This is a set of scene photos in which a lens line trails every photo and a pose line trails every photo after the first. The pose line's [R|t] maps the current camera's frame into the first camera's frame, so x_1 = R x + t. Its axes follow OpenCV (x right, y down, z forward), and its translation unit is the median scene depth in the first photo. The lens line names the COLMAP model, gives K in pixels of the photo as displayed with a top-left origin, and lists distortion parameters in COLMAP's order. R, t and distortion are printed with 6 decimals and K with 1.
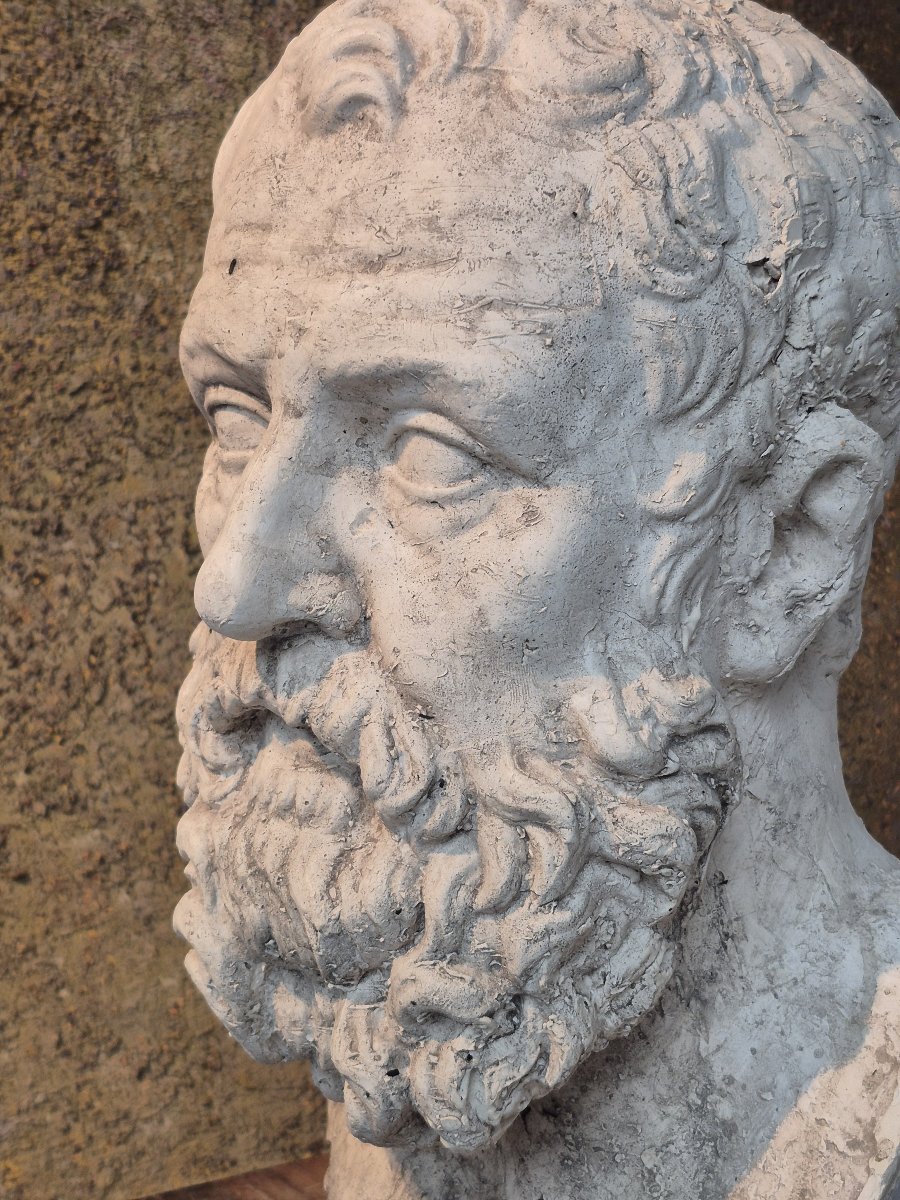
lens RADIAL K [[1678.2, 0, 457.2], [0, 1678.2, 583.7], [0, 0, 1]] dist [0.155823, -0.334375]
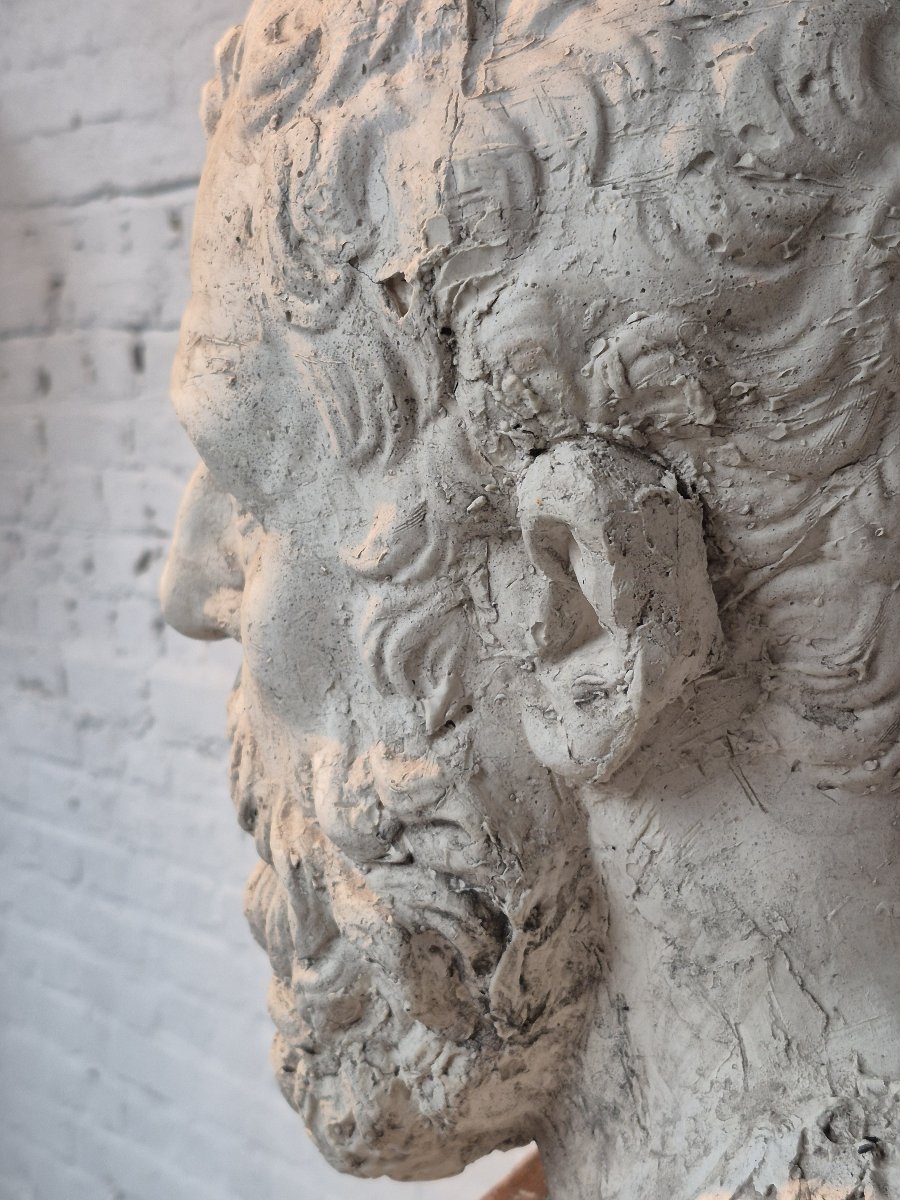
lens RADIAL K [[1697.7, 0, 459.4], [0, 1697.7, 602.1], [0, 0, 1]] dist [0.160151, -0.397125]
pose [[0.500641, 0.134592, -0.855128, 0.896314], [-0.005545, 0.988317, 0.152309, -0.159243], [0.865637, -0.071510, 0.495538, 0.604855]]
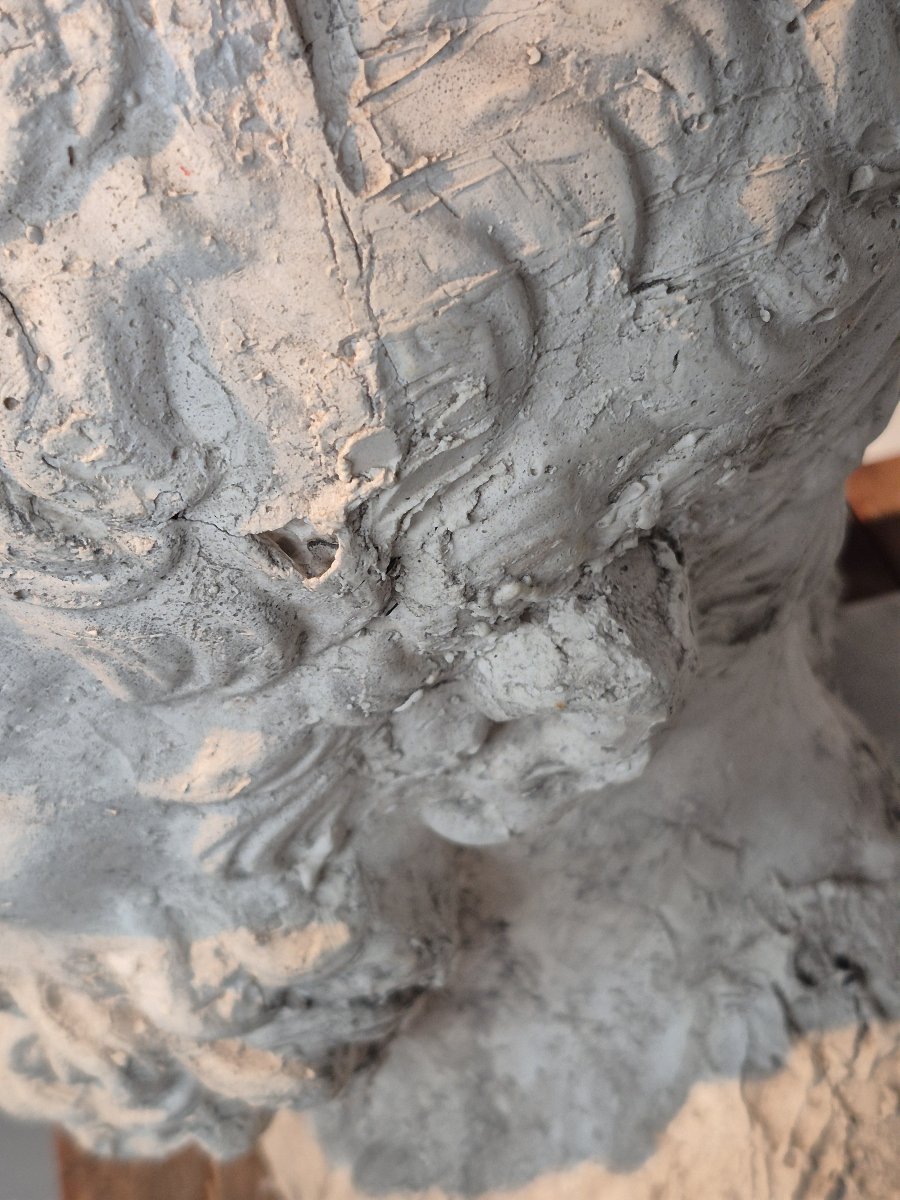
lens RADIAL K [[1726.1, 0, 450.0], [0, 1726.1, 600.0], [0, 0, 1]] dist [0.164450, -0.388103]
pose [[0.948945, 0.186148, -0.254662, 0.329784], [0.057653, 0.691370, 0.720197, -0.484119], [0.310129, -0.698109, 0.645340, 0.706343]]
